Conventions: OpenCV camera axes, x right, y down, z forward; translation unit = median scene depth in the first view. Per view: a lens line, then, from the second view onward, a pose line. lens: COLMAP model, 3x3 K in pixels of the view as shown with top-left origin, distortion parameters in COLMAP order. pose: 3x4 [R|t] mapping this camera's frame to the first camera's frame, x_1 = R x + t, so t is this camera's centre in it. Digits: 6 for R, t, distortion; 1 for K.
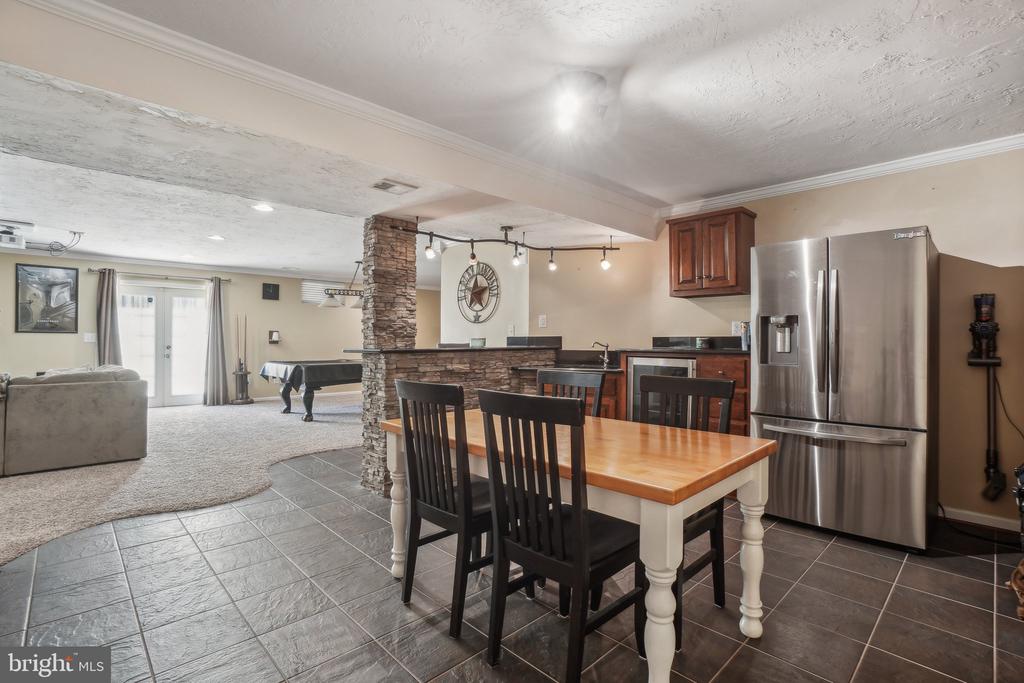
lens RADIAL K [[475.0, 0, 506.6], [0, 475.0, 332.8], [0, 0, 1]] dist [-0.002861, -0.000123]
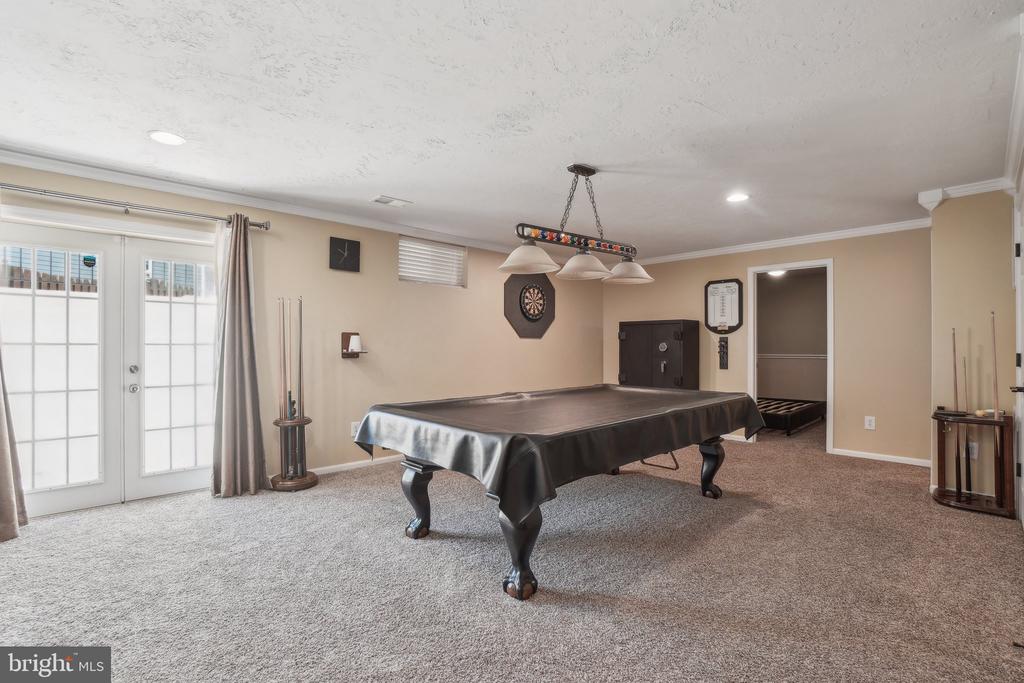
lens RADIAL K [[456.0, 0, 512.0], [0, 456.0, 341.5], [0, 0, 1]] dist [-0.024284, -0.000169]
pose [[0.999915, -0.003330, 0.012639, -0.348717], [0.003273, 0.999984, 0.004523, 0.003880], [-0.012653, -0.004481, 0.999910, 0.552046]]
